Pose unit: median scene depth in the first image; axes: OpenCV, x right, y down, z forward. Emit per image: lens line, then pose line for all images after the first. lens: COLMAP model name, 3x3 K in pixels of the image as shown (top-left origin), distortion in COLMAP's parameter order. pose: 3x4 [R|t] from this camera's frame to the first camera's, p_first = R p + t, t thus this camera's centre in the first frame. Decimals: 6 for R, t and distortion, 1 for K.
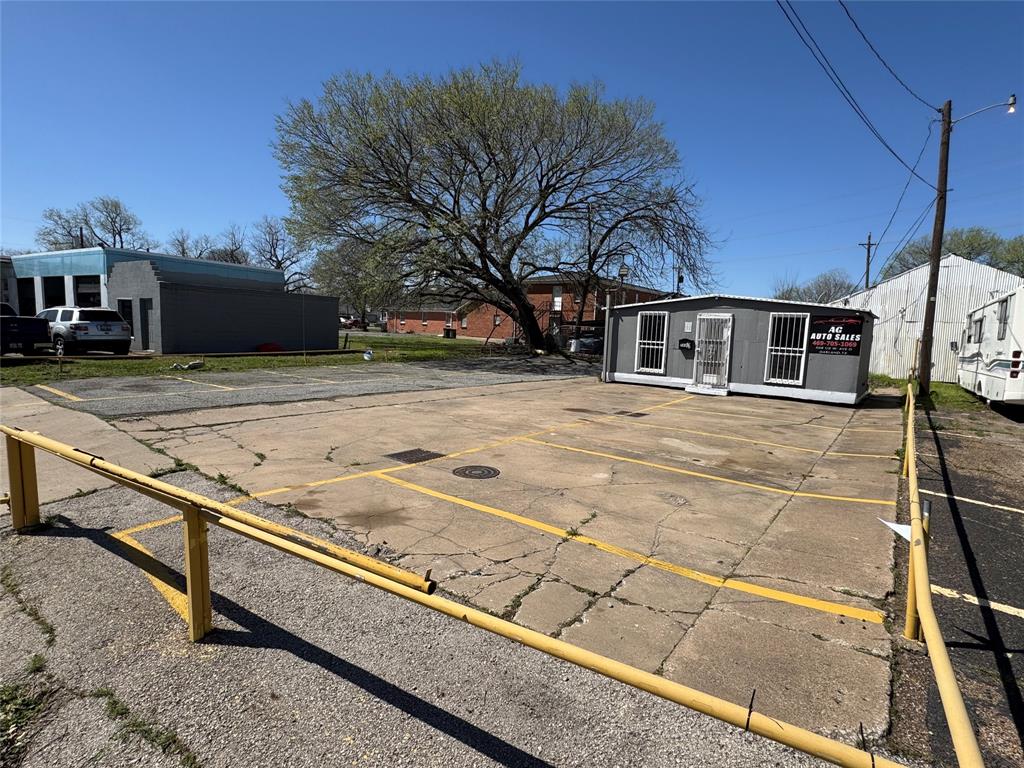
lens RADIAL K [[527.0, 0, 520.8], [0, 527.0, 391.4], [0, 0, 1]] dist [-0.000062, -0.000207]
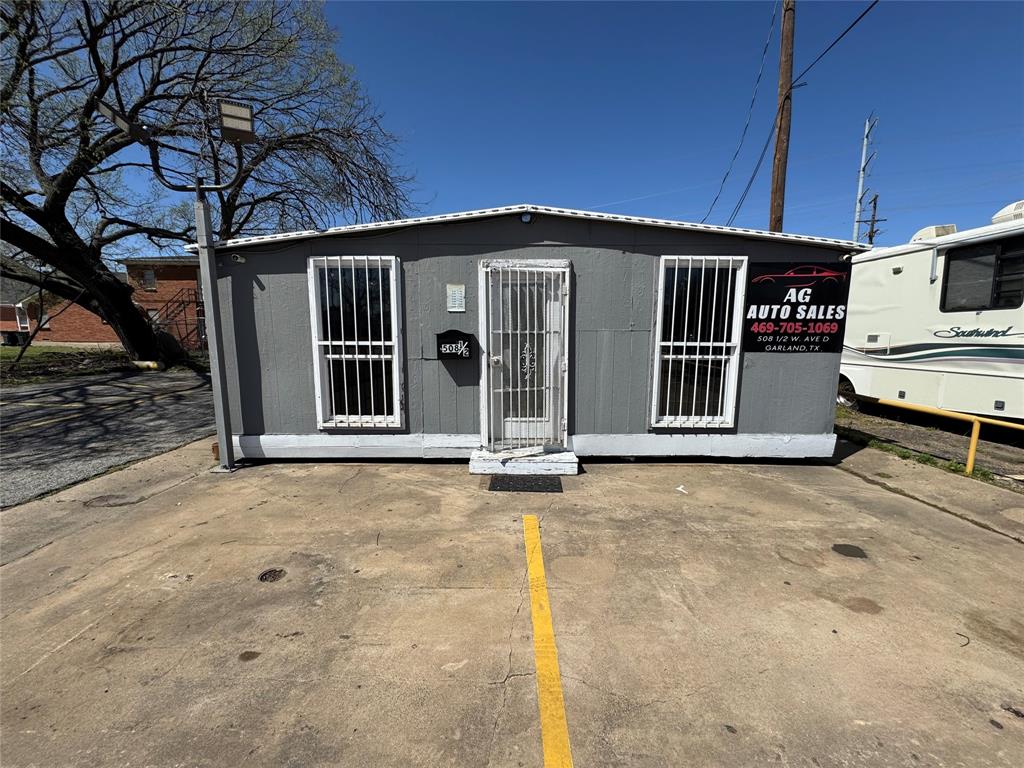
lens RADIAL K [[411.6, 0, 516.0], [0, 411.6, 384.6], [0, 0, 1]] dist [-0.003189, -0.000387]
pose [[0.804452, -0.117476, 0.582285, 0.185211], [0.100209, 0.993039, 0.061902, -0.079941], [-0.585504, 0.008553, 0.810624, 0.780244]]
